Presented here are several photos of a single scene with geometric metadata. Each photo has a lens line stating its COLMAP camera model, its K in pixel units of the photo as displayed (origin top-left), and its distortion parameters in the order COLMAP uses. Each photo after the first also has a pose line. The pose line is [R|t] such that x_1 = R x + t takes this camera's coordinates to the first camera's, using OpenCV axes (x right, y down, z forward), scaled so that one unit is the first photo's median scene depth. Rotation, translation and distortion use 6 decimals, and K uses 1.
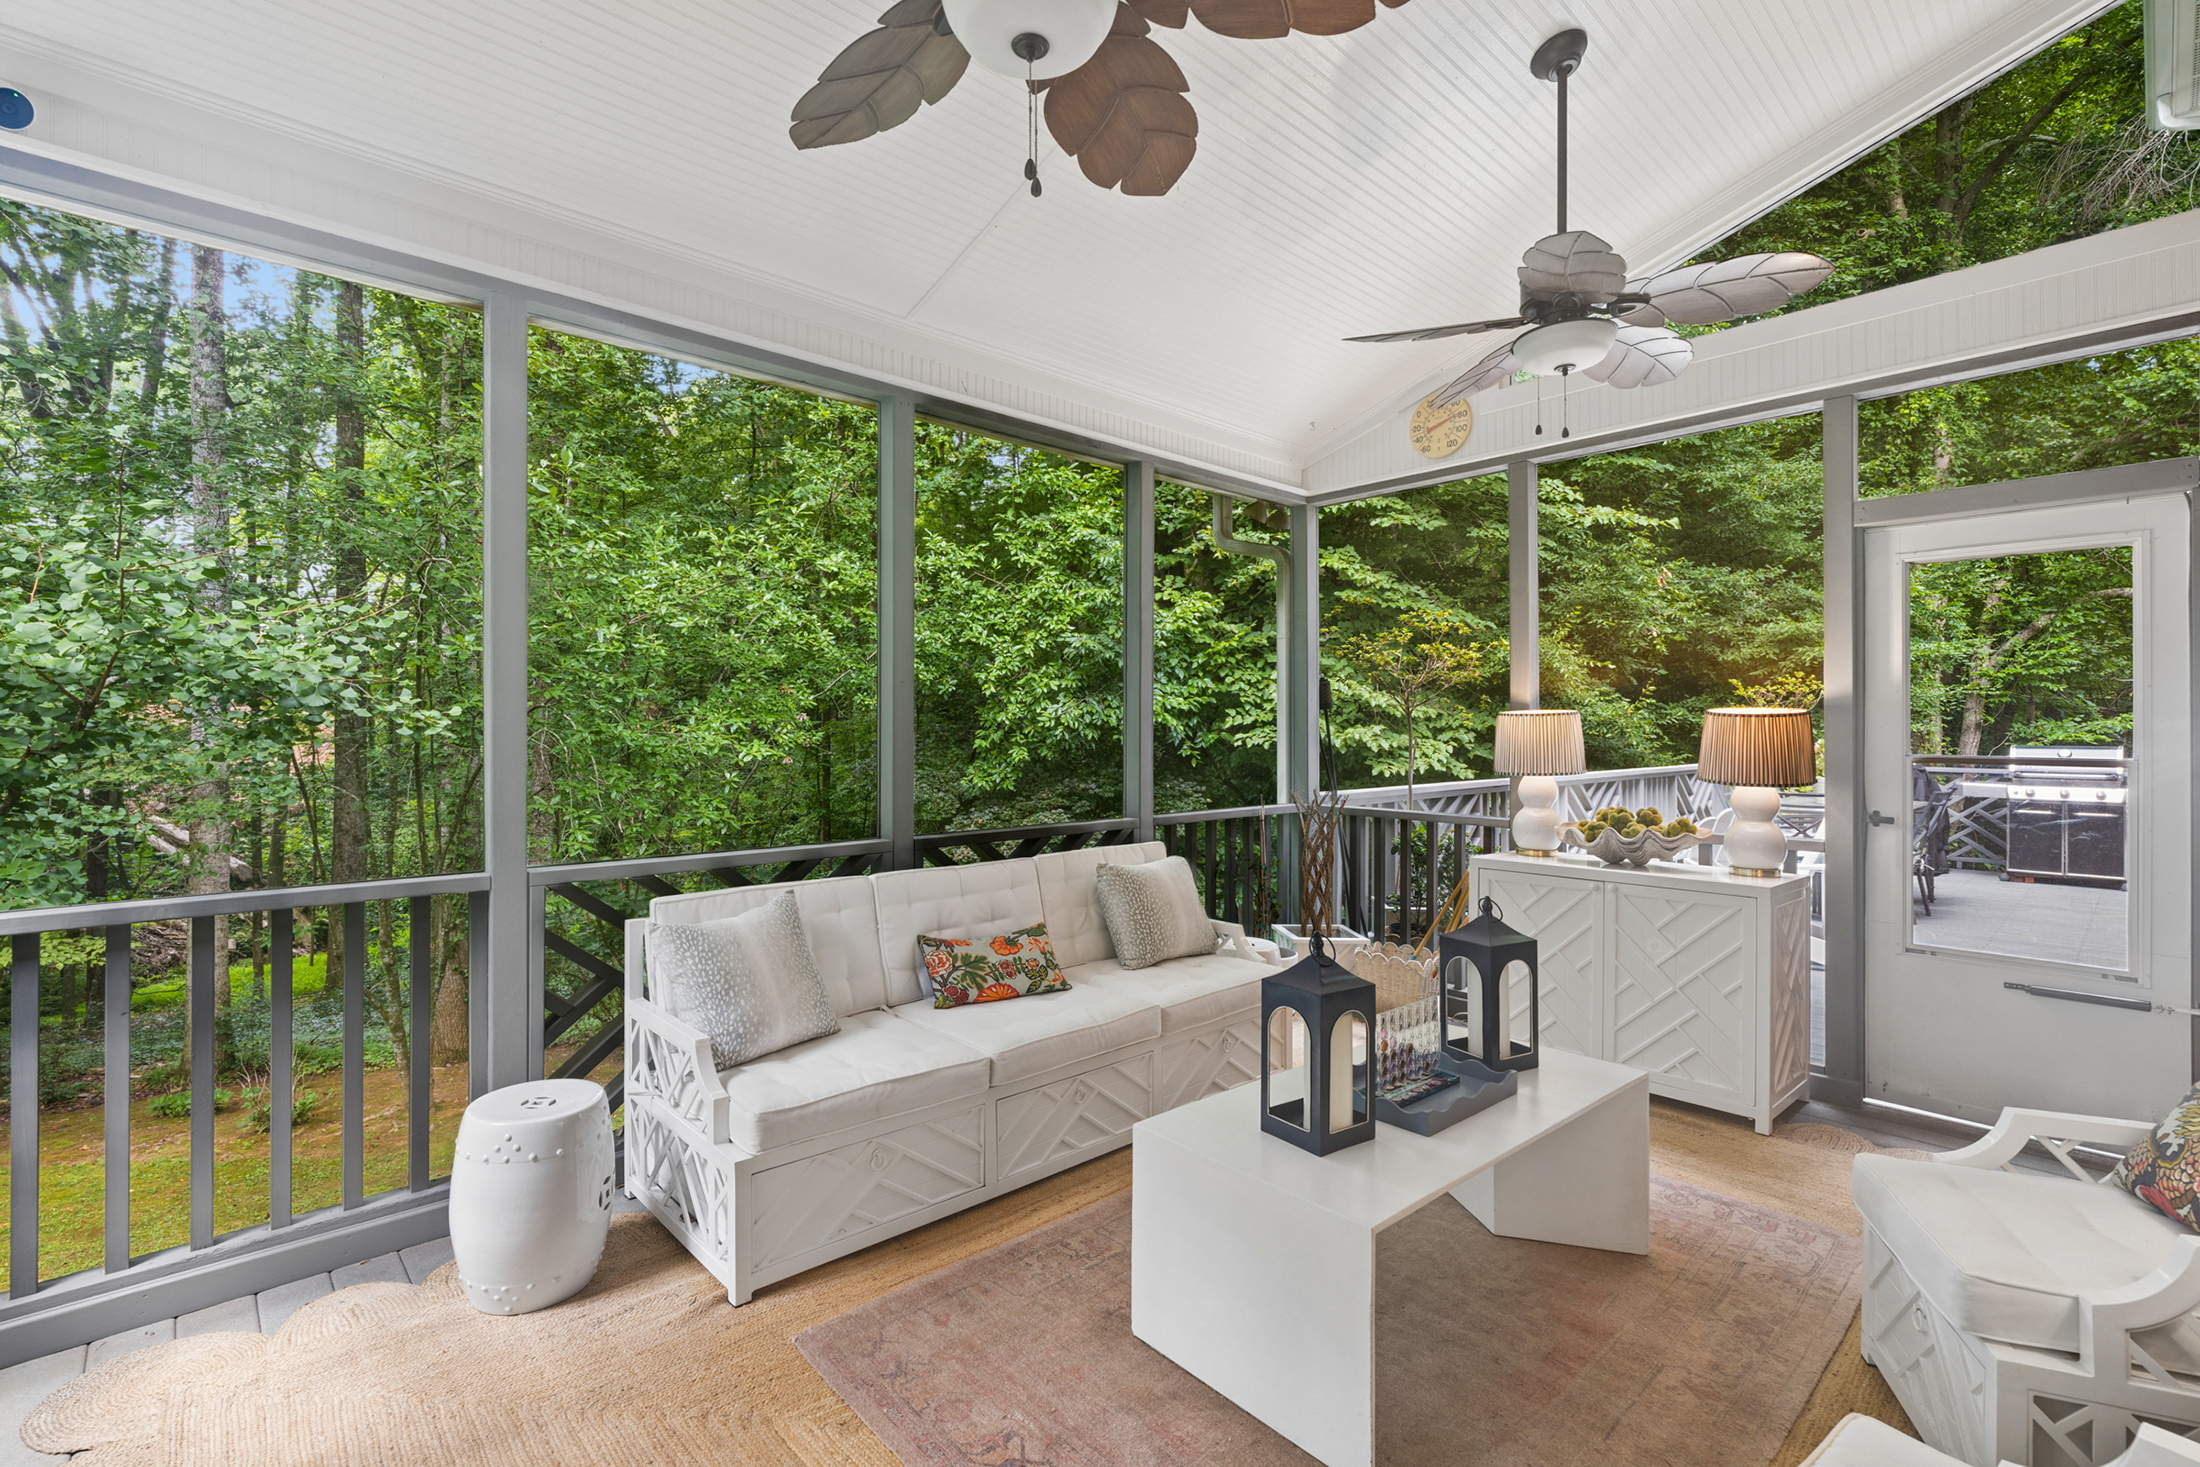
lens RADIAL K [[1006.8, 0, 1097.9], [0, 1006.8, 700.2], [0, 0, 1]] dist [-0.000067, 0.001192]
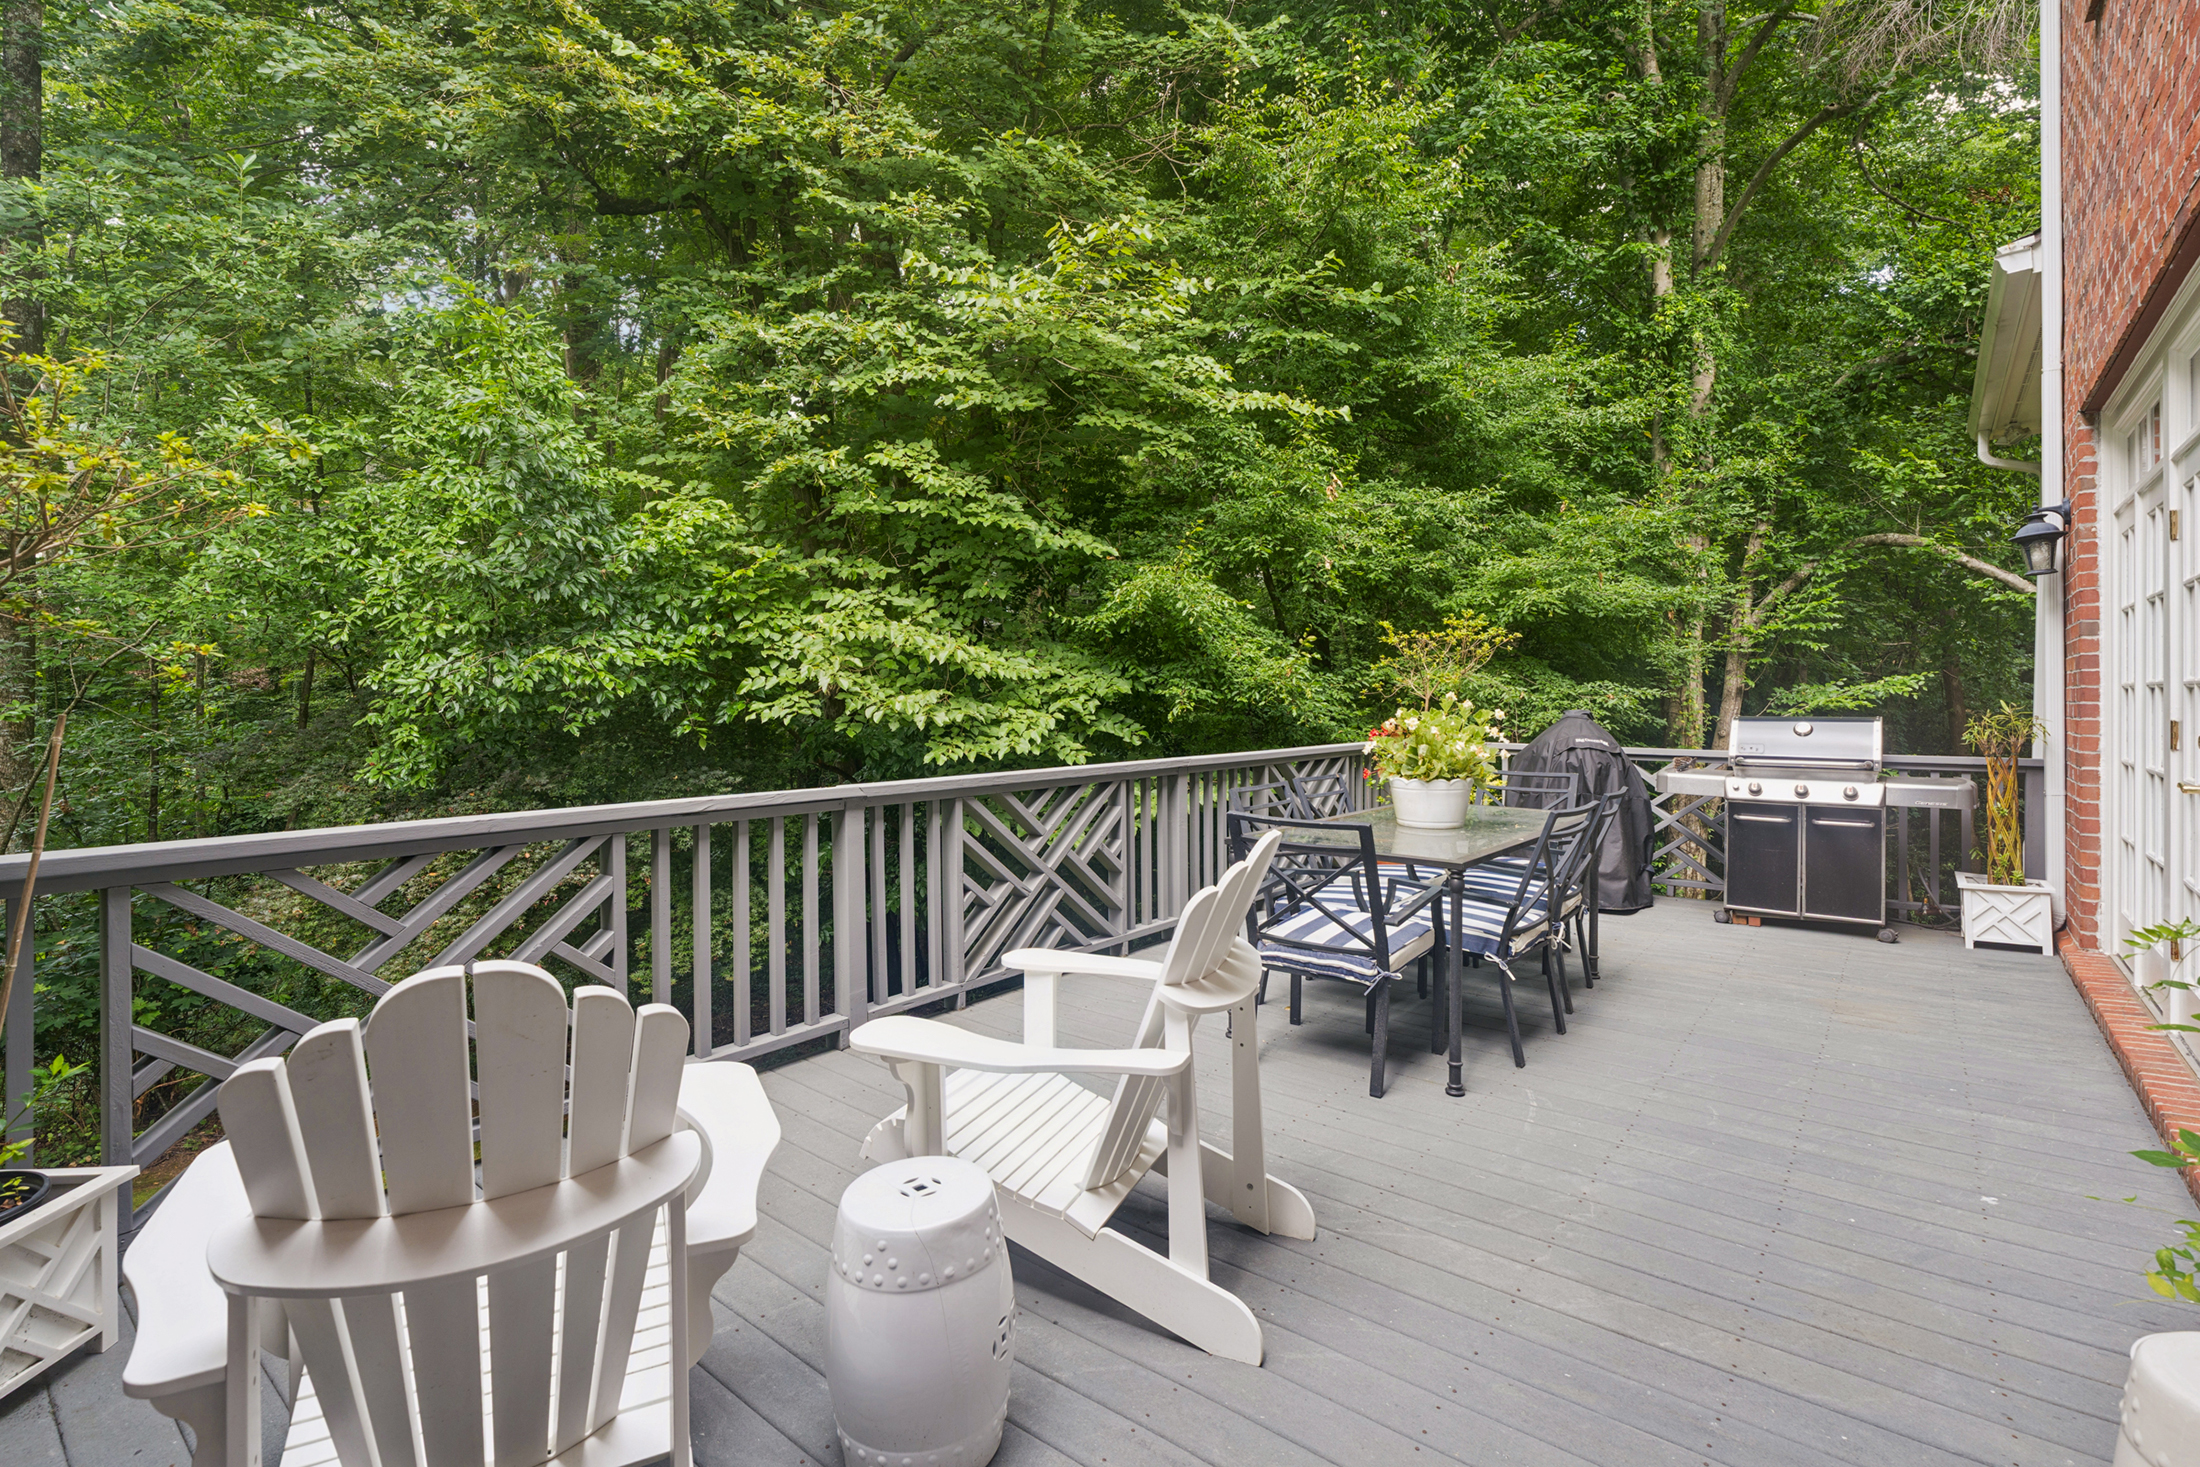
lens RADIAL K [[1018.3, 0, 1098.7], [0, 1018.3, 676.5], [0, 0, 1]] dist [-0.001174, 0.000896]
pose [[0.990991, -0.000099, 0.133929, 0.275114], [-0.000792, 0.999978, 0.006604, 0.010268], [-0.133927, -0.006651, 0.990969, 0.268132]]
